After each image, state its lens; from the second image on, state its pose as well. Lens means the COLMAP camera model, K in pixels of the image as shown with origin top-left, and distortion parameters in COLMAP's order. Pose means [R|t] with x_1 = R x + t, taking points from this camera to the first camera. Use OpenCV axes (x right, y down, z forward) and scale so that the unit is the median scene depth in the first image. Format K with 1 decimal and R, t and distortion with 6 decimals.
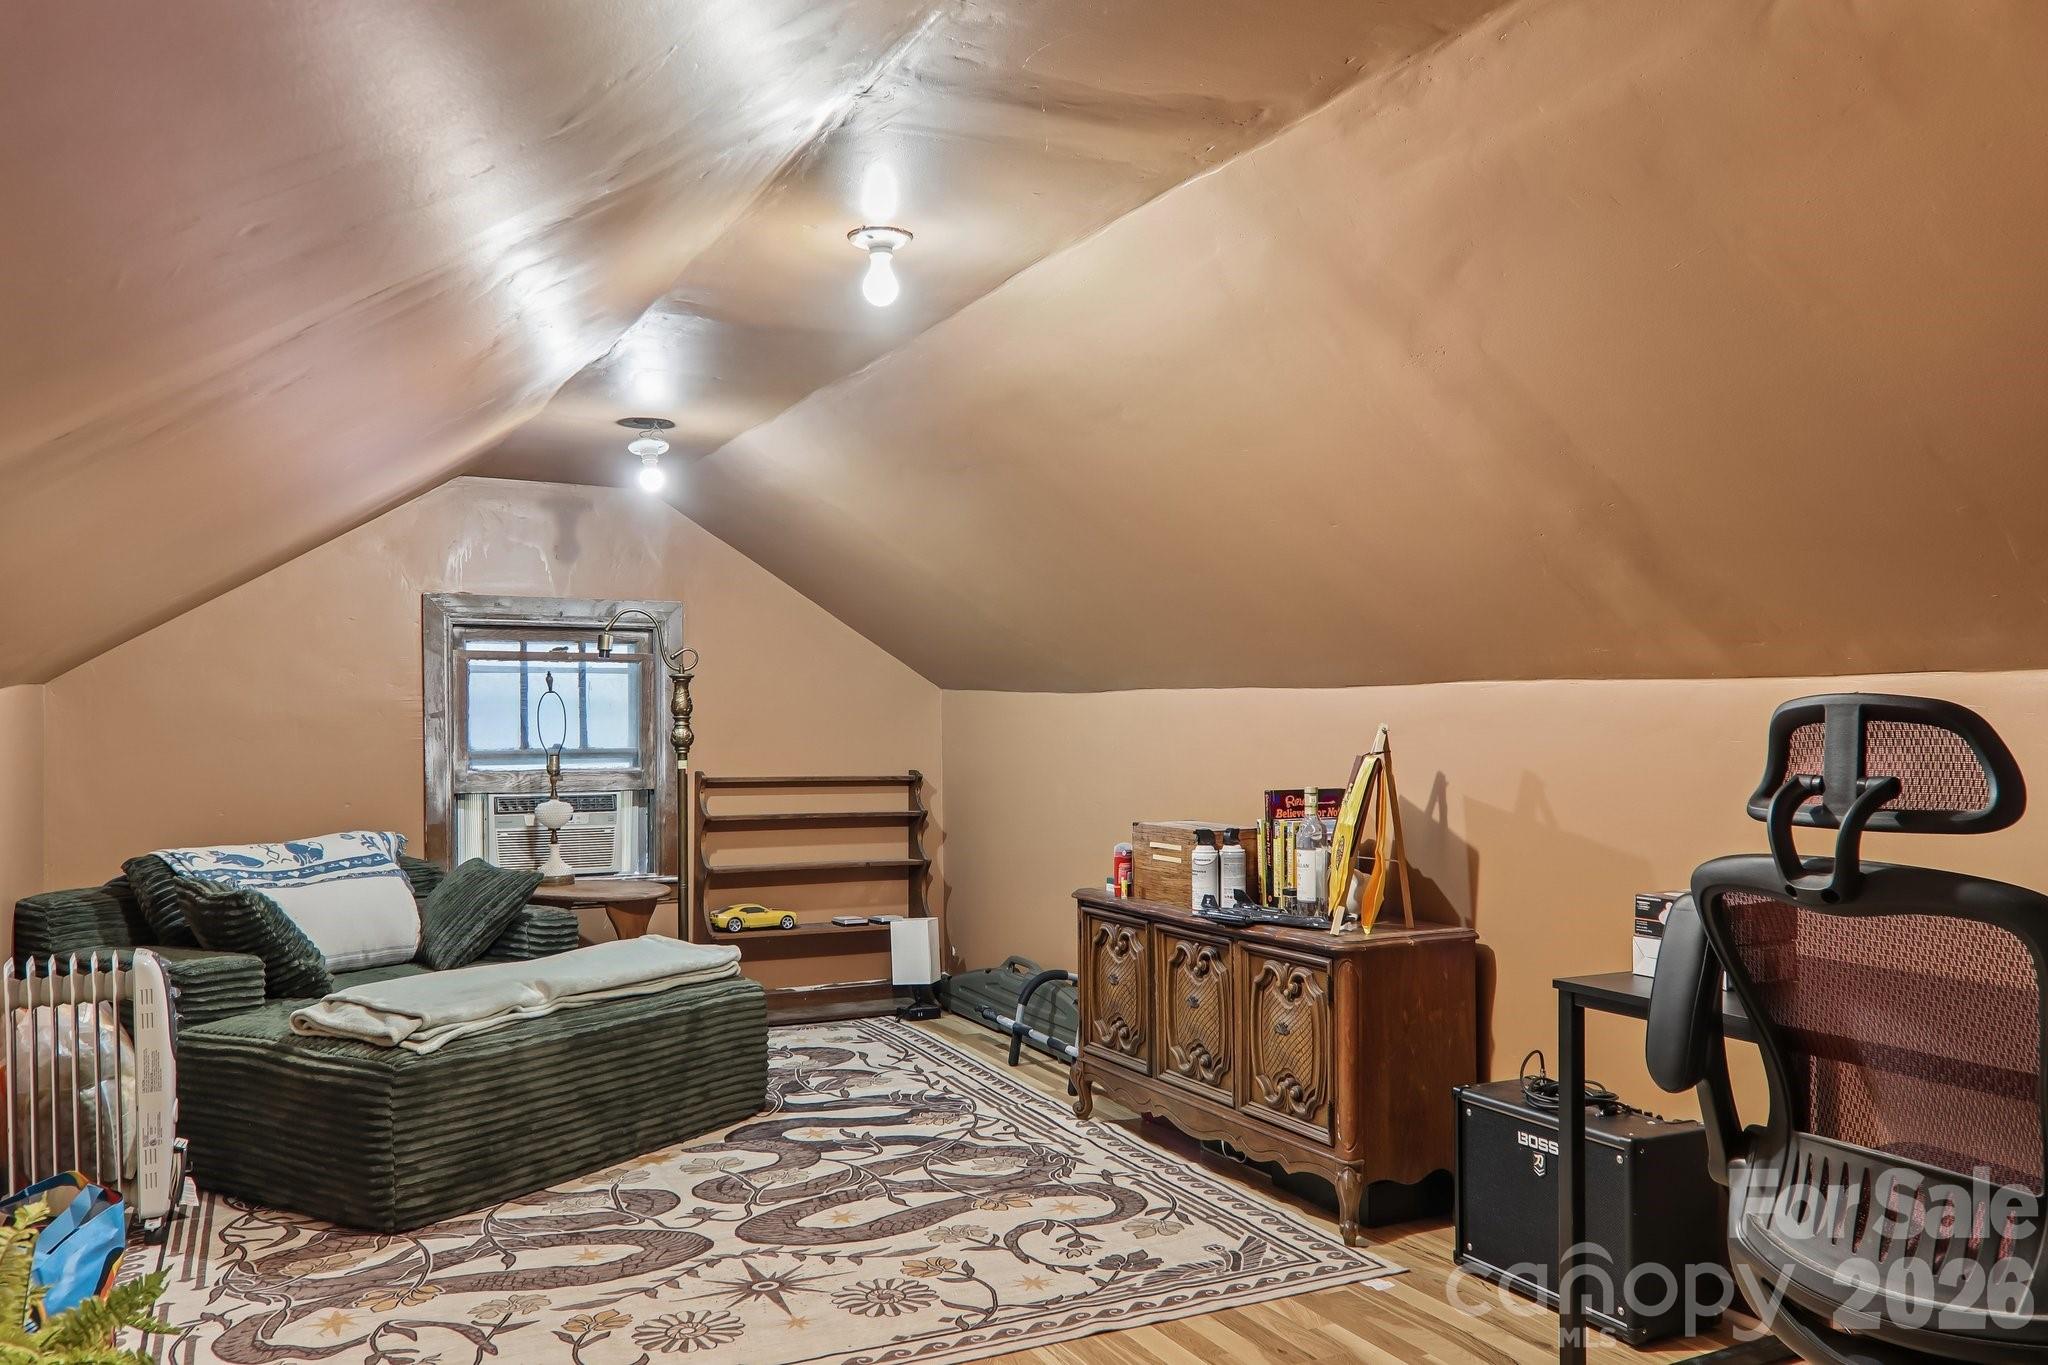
lens RADIAL K [[1421.4, 0, 1028.4], [0, 1421.4, 715.8], [0, 0, 1]] dist [0.039563, -0.007261]
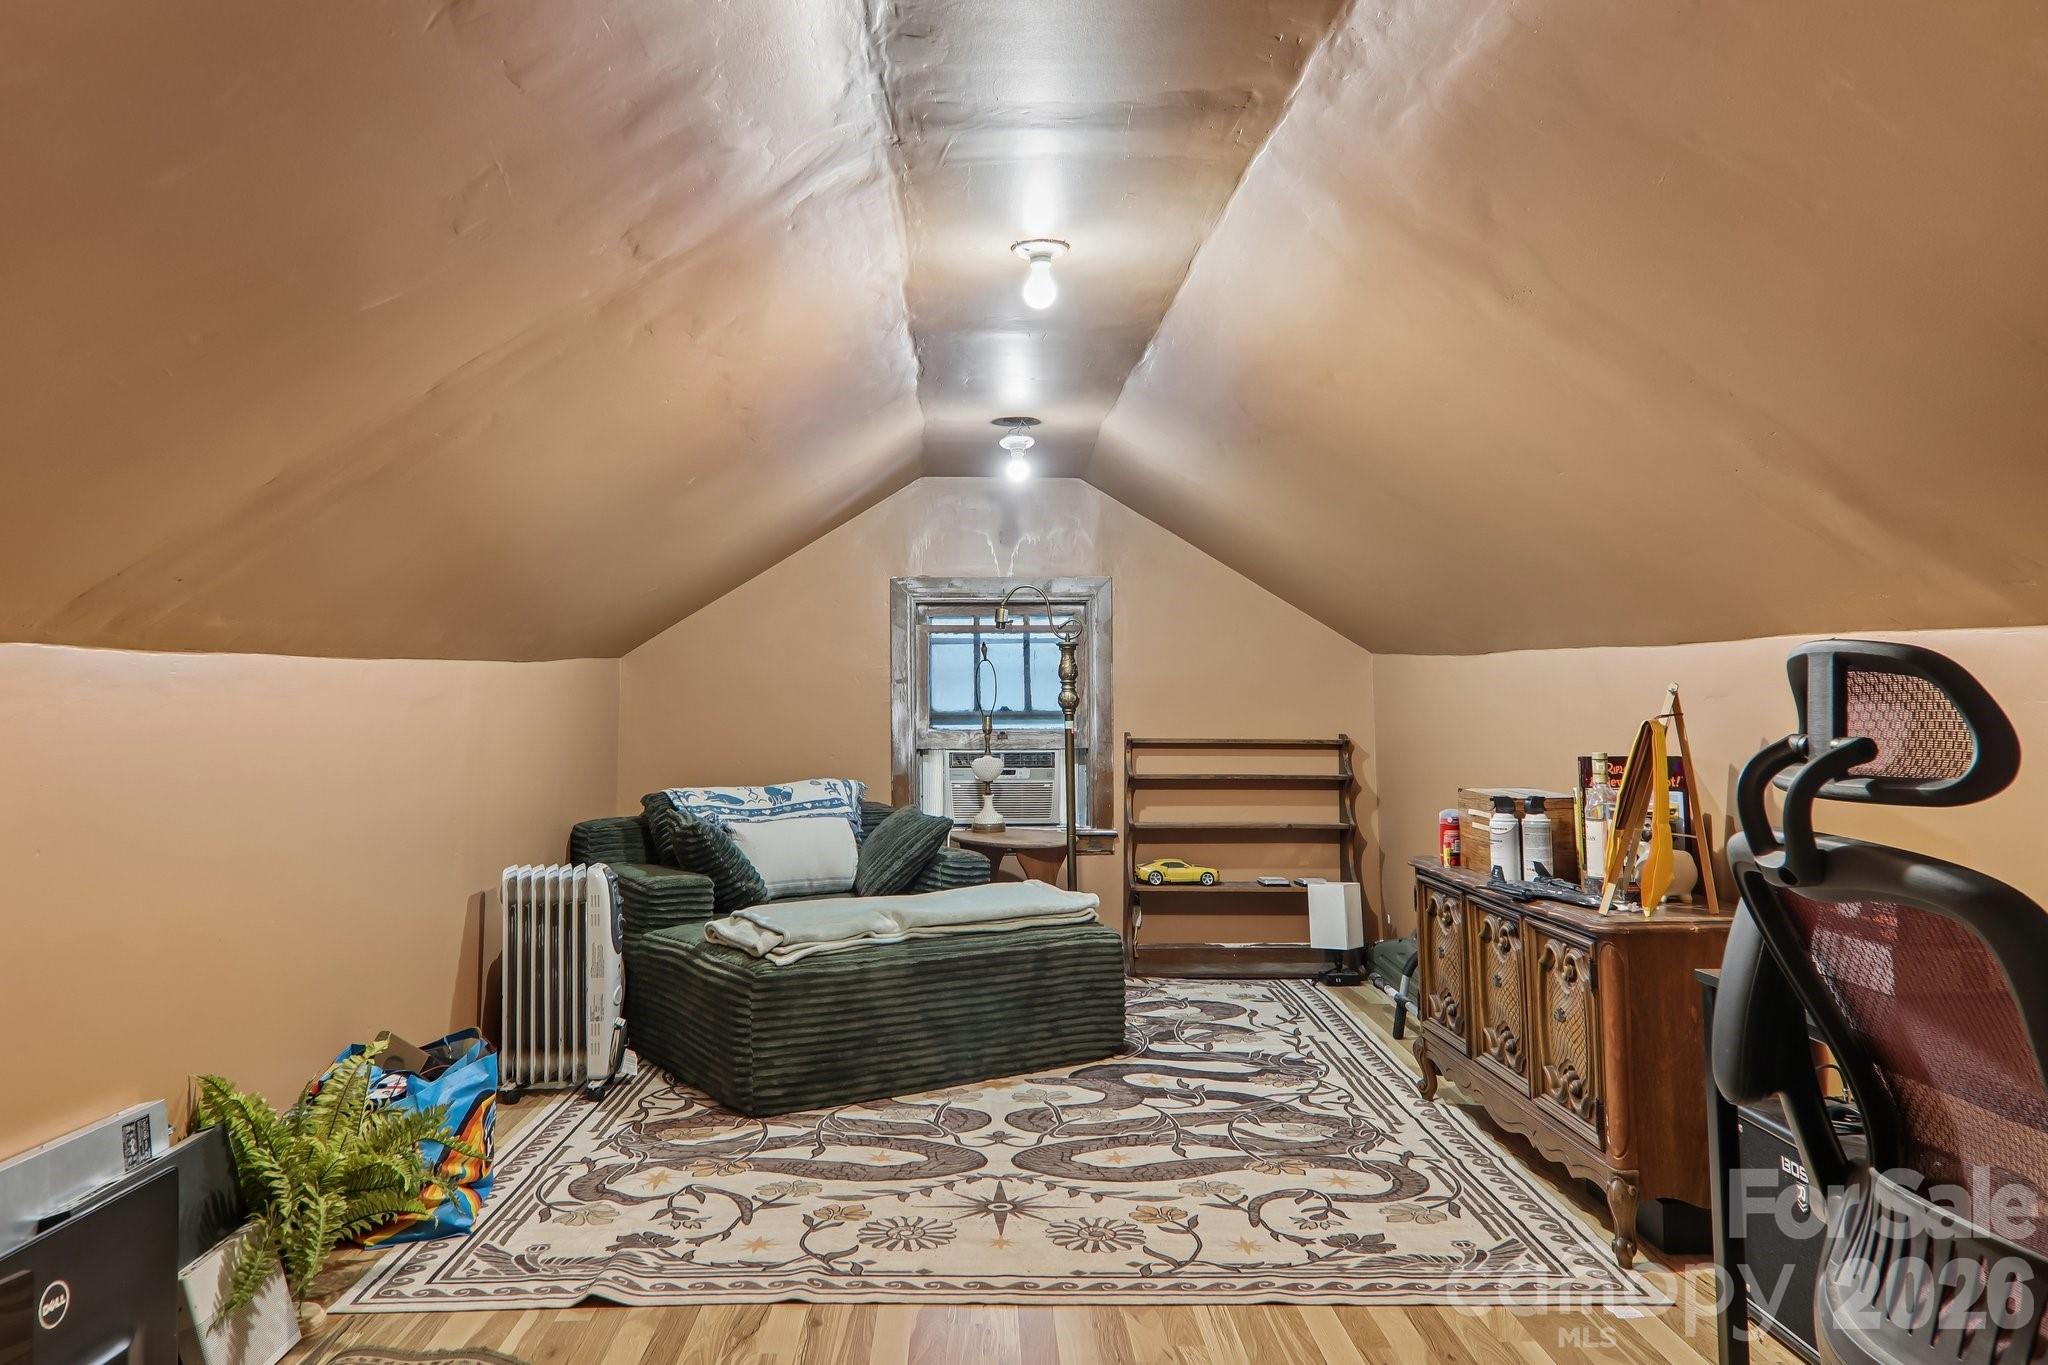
lens RADIAL K [[1368.2, 0, 1020.3], [0, 1368.2, 578.1], [0, 0, 1]] dist [0.030132, -0.003834]
pose [[0.914097, -0.034598, -0.404018, 0.206689], [0.003369, 0.996967, -0.077754, 0.004579], [0.405482, 0.069713, 0.911441, 0.020246]]
